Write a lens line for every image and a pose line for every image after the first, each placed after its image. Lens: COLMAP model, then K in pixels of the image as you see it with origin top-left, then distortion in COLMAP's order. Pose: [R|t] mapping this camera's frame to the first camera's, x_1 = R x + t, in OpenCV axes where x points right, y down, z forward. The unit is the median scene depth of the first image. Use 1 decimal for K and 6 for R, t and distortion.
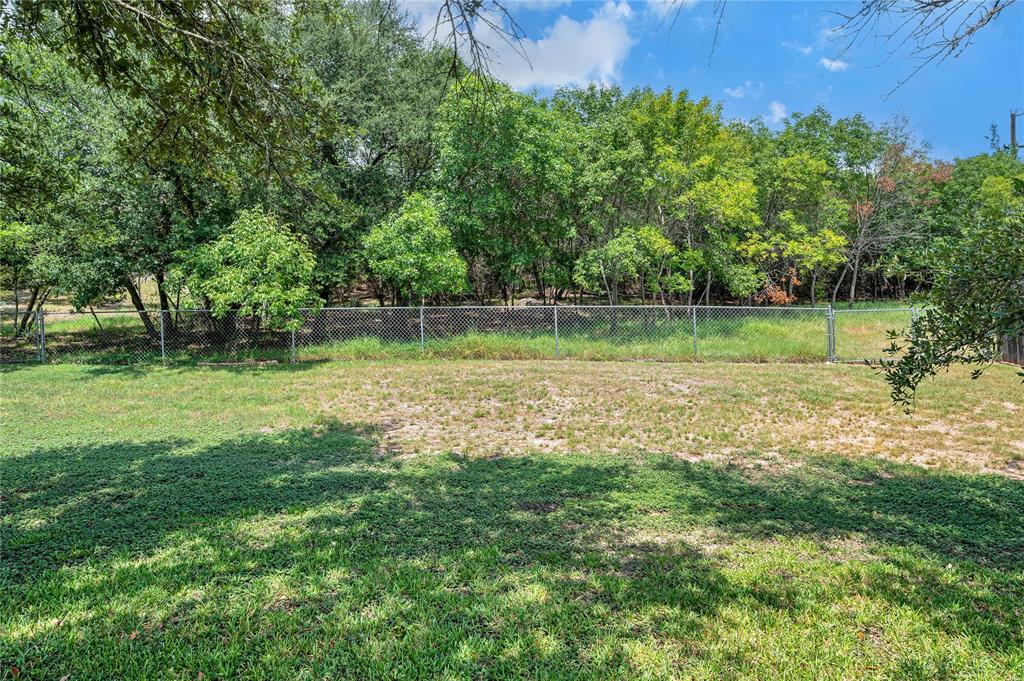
lens RADIAL K [[564.8, 0, 512.8], [0, 564.8, 341.2], [0, 0, 1]] dist [0.000312, 0.000013]
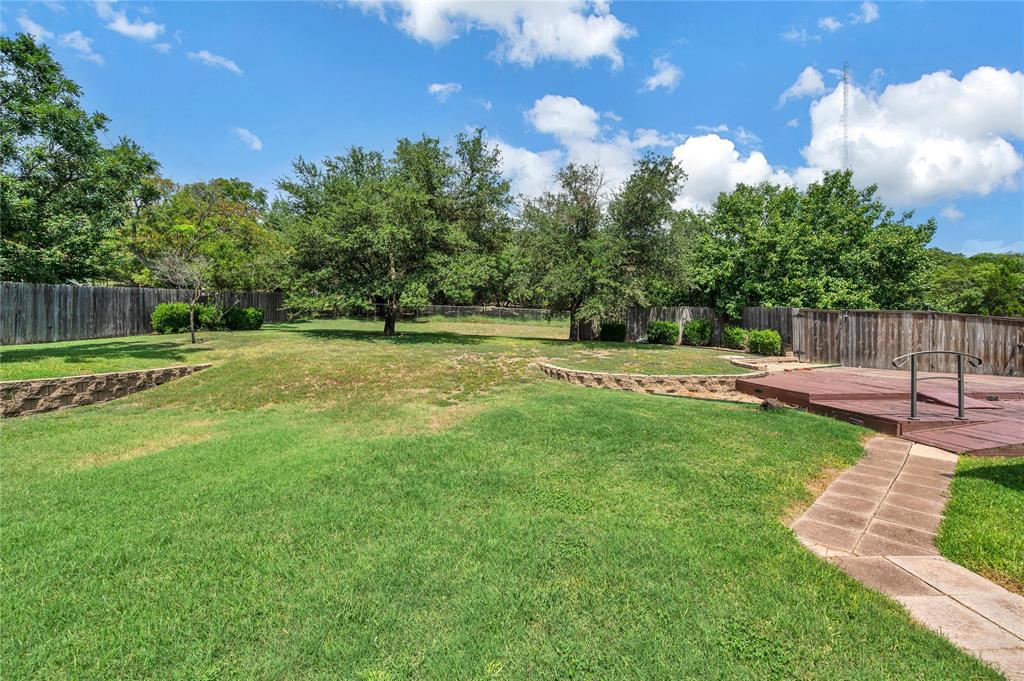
lens RADIAL K [[418.0, 0, 508.0], [0, 418.0, 341.1], [0, 0, 1]] dist [-0.003031, 0.000076]
pose [[0.997049, 0.042464, 0.063957, -0.023222], [-0.042774, 0.999079, 0.003480, 0.108000], [-0.063751, -0.006206, 0.997947, -1.302549]]
